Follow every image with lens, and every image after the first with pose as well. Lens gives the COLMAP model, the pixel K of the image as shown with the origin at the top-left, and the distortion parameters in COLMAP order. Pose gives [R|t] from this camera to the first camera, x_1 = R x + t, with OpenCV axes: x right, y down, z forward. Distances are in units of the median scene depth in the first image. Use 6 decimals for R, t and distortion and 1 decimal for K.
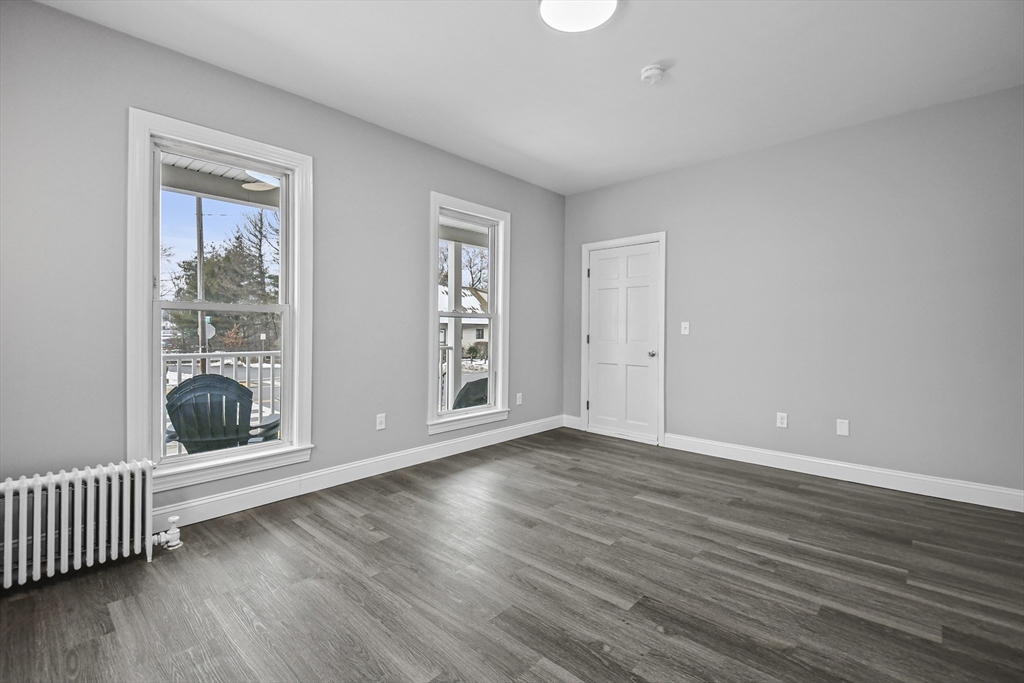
lens RADIAL K [[459.3, 0, 514.8], [0, 459.3, 332.8], [0, 0, 1]] dist [0.021524, -0.011264]
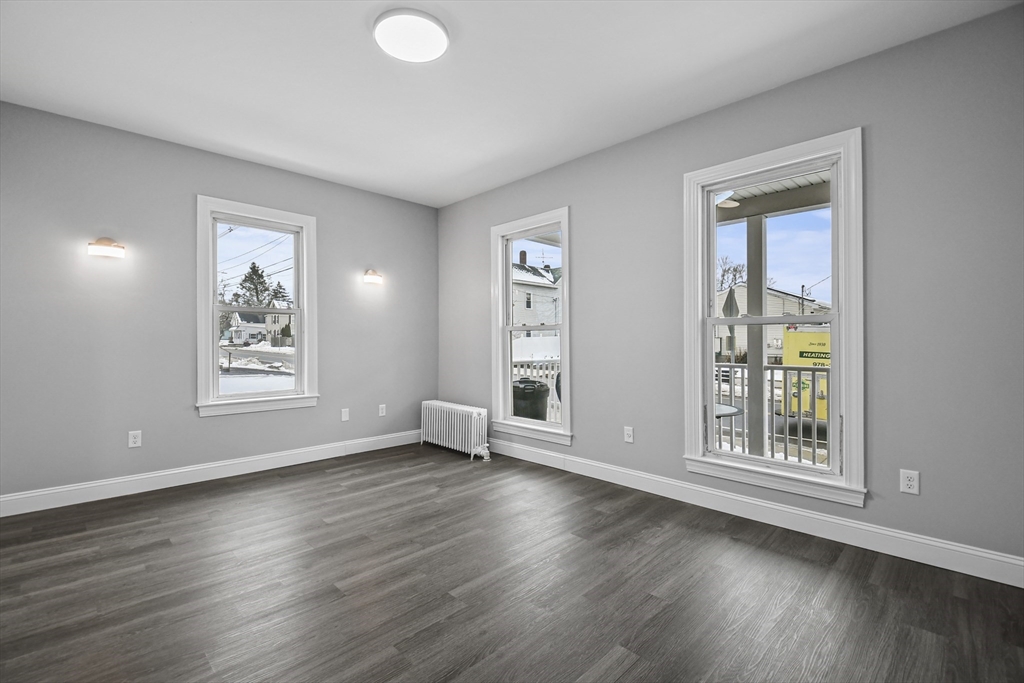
lens RADIAL K [[459.3, 0, 492.3], [0, 459.3, 338.7], [0, 0, 1]] dist [0.021524, -0.011264]
pose [[-0.080009, -0.006770, -0.996771, 1.014672], [-0.007710, 0.999951, -0.006173, -0.007508], [0.996764, 0.007191, -0.080057, 1.098157]]
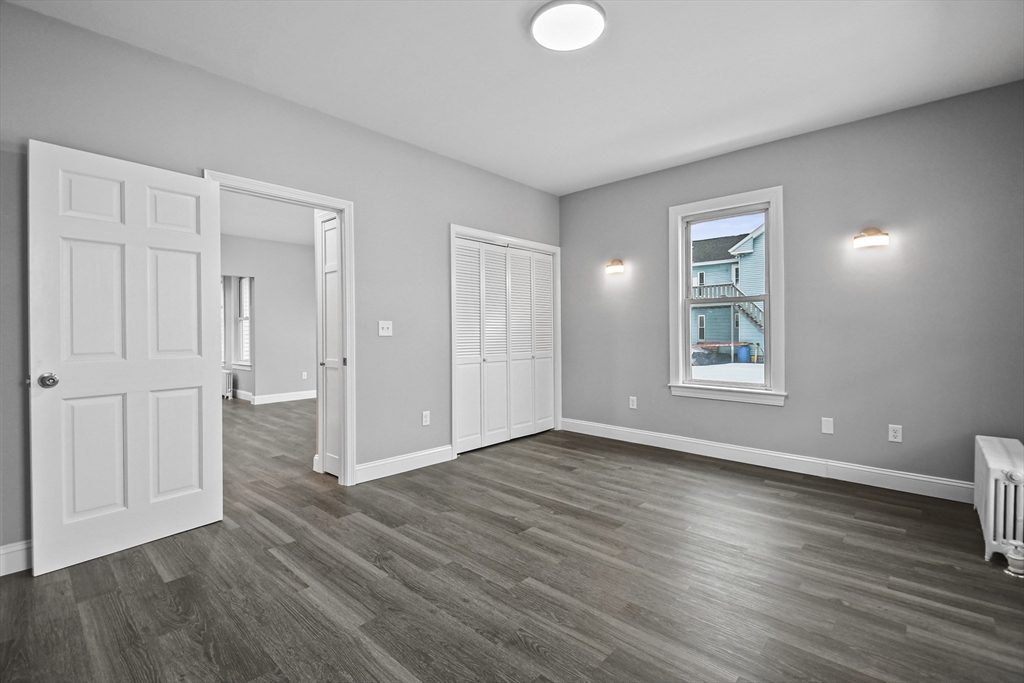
lens RADIAL K [[459.3, 0, 502.6], [0, 459.3, 337.6], [0, 0, 1]] dist [0.021524, -0.011264]
pose [[-0.999732, 0.001341, 0.023102, 0.225136], [0.001849, 0.999757, 0.021984, -0.015887], [-0.023067, 0.022021, -0.999491, 1.791282]]
